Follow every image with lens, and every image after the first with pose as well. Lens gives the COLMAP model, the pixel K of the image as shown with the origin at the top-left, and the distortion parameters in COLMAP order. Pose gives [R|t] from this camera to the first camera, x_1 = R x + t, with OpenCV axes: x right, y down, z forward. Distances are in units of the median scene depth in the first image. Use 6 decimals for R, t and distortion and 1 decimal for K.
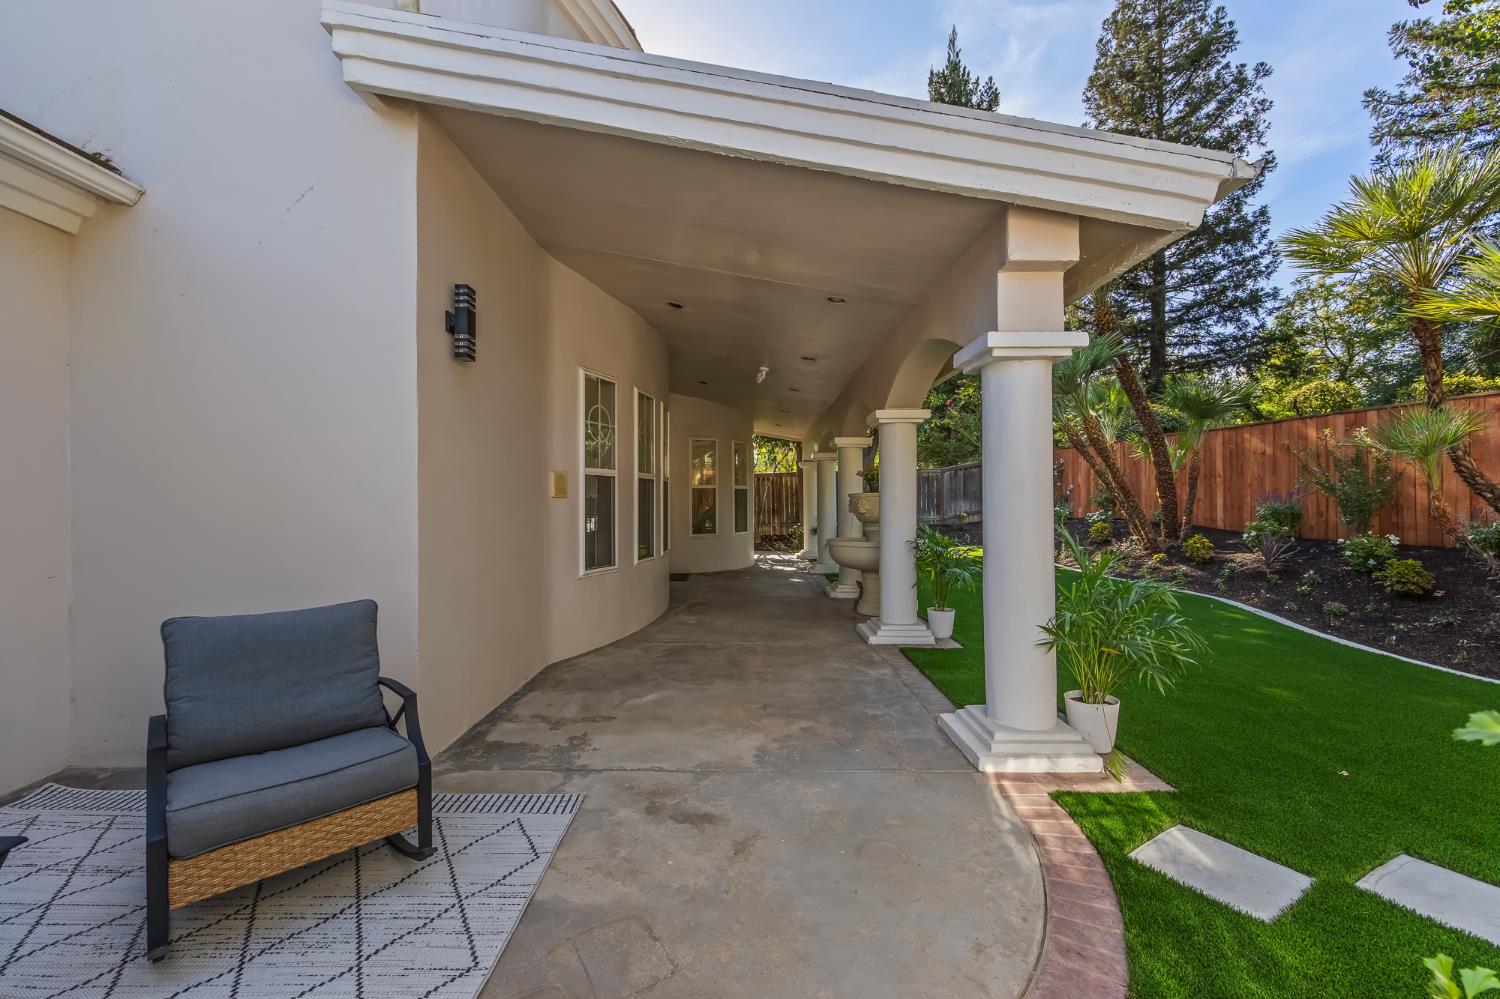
lens RADIAL K [[602.0, 0, 750.0], [0, 602.0, 499.5], [0, 0, 1]] dist [-0.000075, 0.000016]
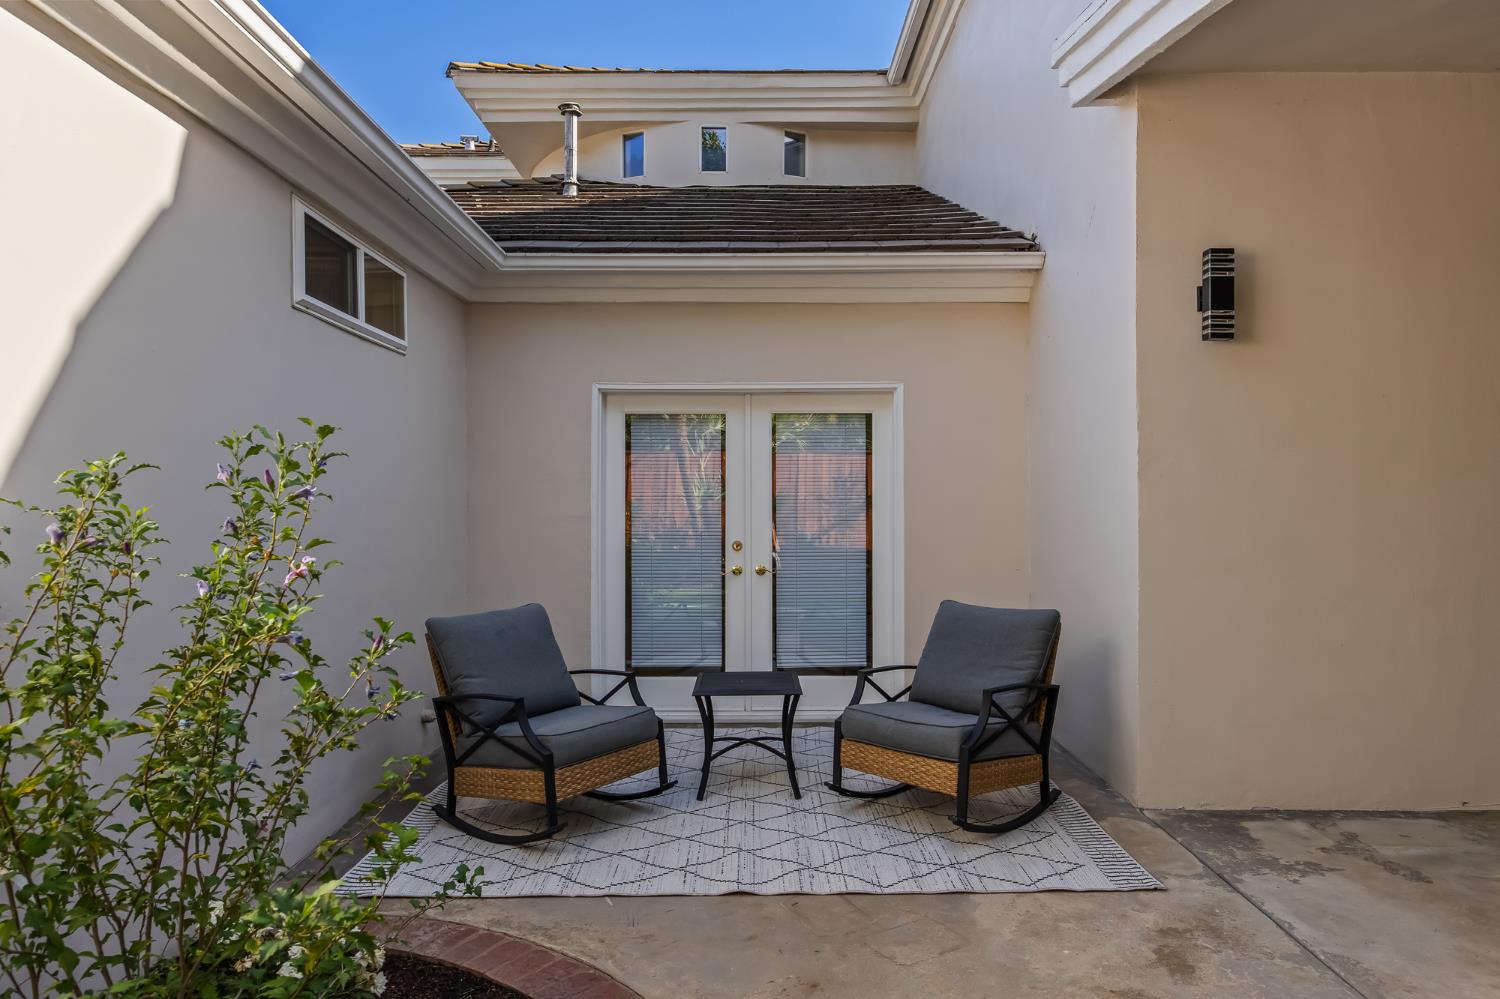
lens RADIAL K [[925.1, 0, 753.6], [0, 925.1, 529.3], [0, 0, 1]] dist [0.000631, 0.000056]
pose [[-0.006659, 0.021054, -0.999756, 0.782256], [0.008140, 0.999746, 0.020999, -0.009608], [0.999945, -0.007998, -0.006828, 0.397263]]
